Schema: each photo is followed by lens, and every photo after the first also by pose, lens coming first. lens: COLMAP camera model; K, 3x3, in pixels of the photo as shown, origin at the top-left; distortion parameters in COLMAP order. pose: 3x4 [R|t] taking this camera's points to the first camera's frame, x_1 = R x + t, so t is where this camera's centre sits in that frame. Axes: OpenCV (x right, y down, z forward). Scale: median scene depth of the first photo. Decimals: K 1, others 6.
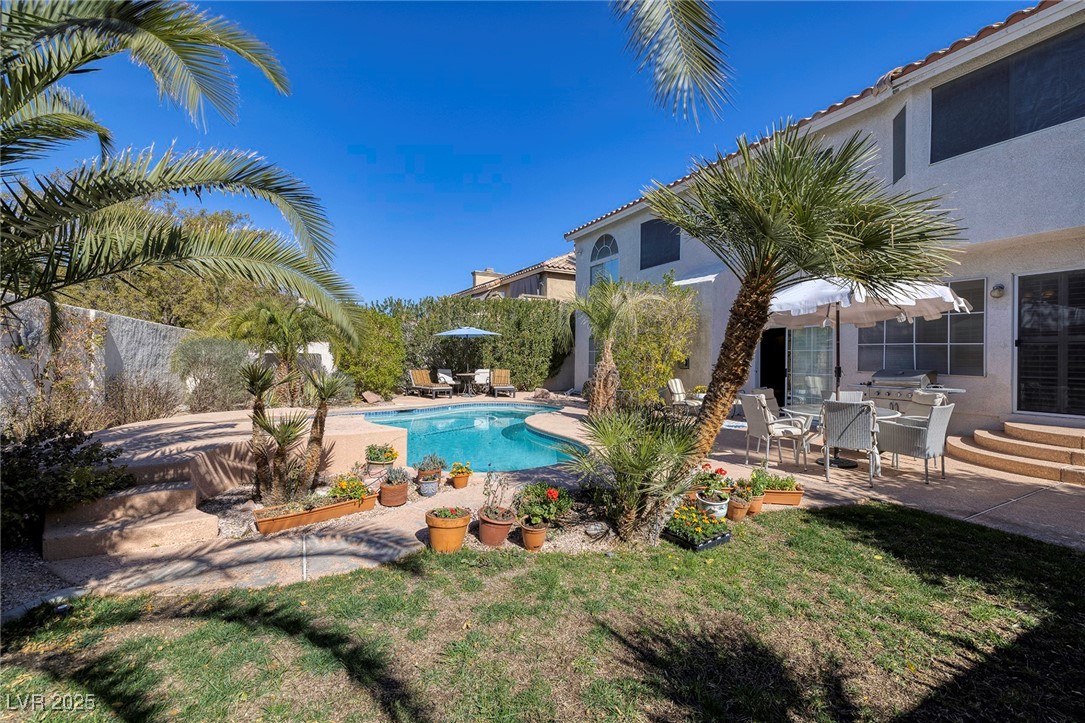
lens RADIAL K [[453.5, 0, 545.5], [0, 453.5, 360.5], [0, 0, 1]] dist [0.000597, 0.000245]
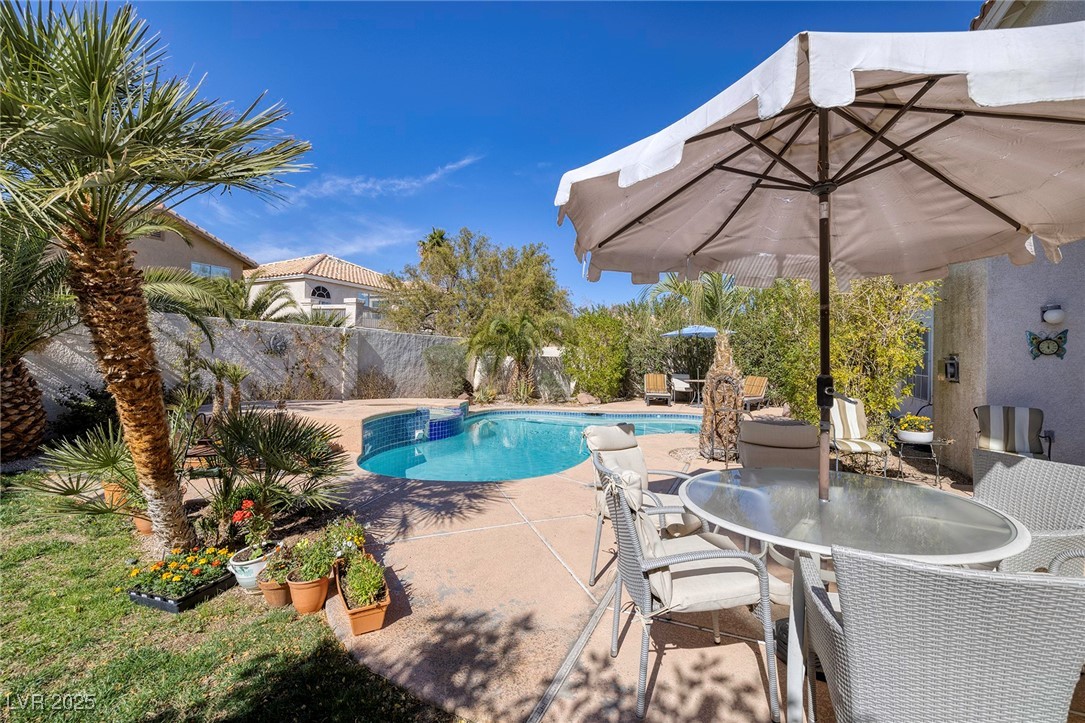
lens RADIAL K [[453.5, 0, 541.1], [0, 453.5, 361.1], [0, 0, 1]] dist [0.000597, 0.000245]
pose [[0.622924, 0.003592, -0.782274, 0.325206], [-0.011863, 0.999918, -0.004855, 0.001647], [0.782192, 0.012305, 0.622916, 0.248393]]
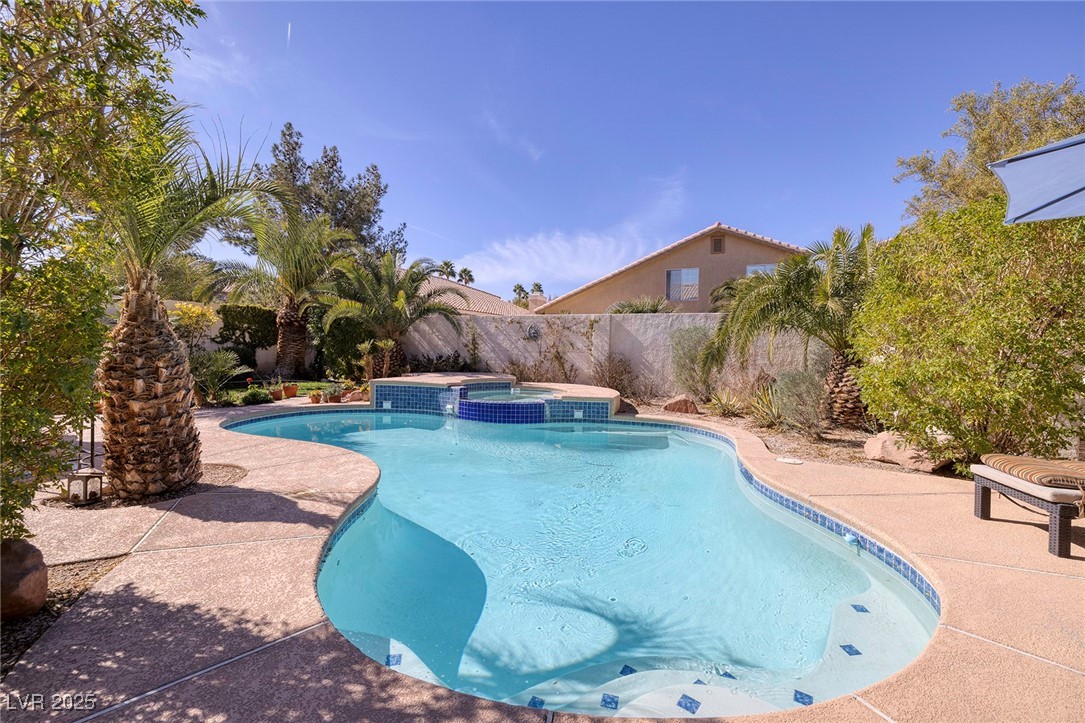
lens RADIAL K [[453.5, 0, 544.0], [0, 453.5, 357.8], [0, 0, 1]] dist [0.000597, 0.000245]
pose [[-0.785047, -0.016314, -0.619221, 0.070933], [-0.035891, 0.999172, 0.019179, 0.008624], [0.618395, 0.037281, -0.784983, 1.000888]]
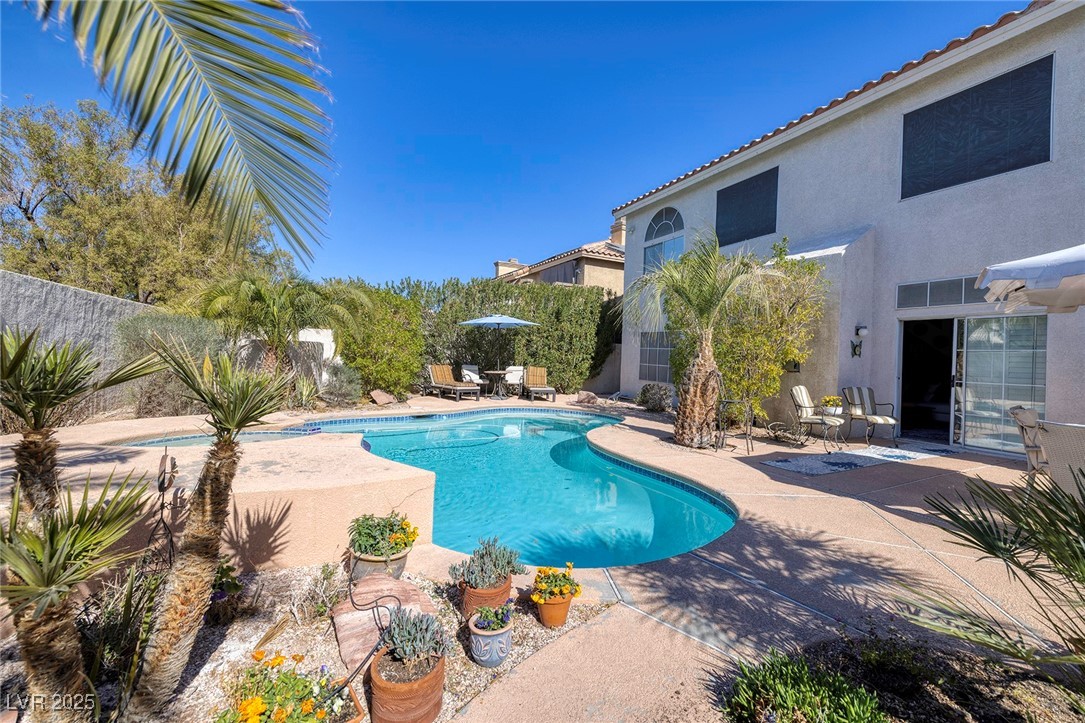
lens RADIAL K [[453.5, 0, 546.5], [0, 453.5, 356.1], [0, 0, 1]] dist [0.000597, 0.000245]
pose [[0.999308, 0.023832, -0.028562, -0.062703], [-0.024045, 0.999685, -0.007147, 0.005526], [0.028383, 0.007829, 0.999566, 0.182408]]
